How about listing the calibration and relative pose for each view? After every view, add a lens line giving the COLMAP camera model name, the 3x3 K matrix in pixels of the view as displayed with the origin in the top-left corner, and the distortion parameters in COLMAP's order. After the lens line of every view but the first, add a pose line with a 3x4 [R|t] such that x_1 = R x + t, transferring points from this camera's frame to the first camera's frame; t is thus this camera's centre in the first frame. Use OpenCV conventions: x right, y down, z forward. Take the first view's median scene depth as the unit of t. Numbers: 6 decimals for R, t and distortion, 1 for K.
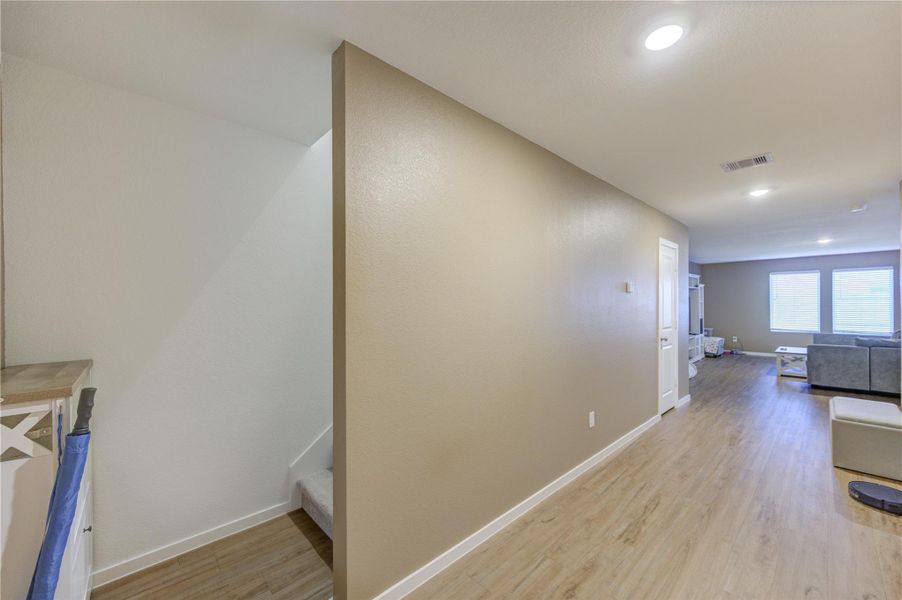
lens RADIAL K [[351.8, 0, 454.1], [0, 351.8, 302.2], [0, 0, 1]] dist [0.000163, 0.000114]
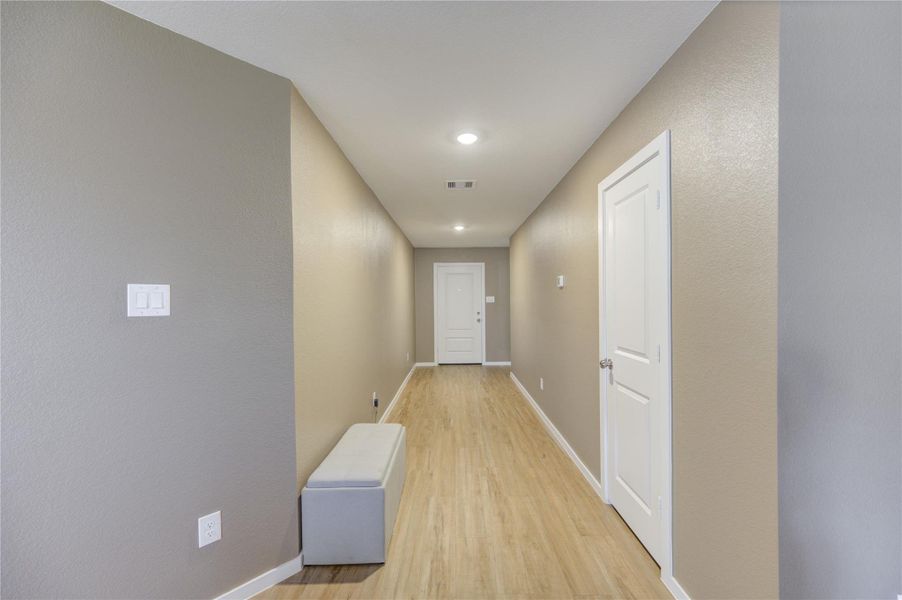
lens RADIAL K [[351.8, 0, 452.1], [0, 351.8, 301.4], [0, 0, 1]] dist [0.000163, 0.000114]
pose [[-0.688732, 0.010016, -0.724947, 1.653742], [0.013941, 0.999903, 0.000569, 0.005599], [0.724882, -0.009715, -0.688805, 1.725991]]
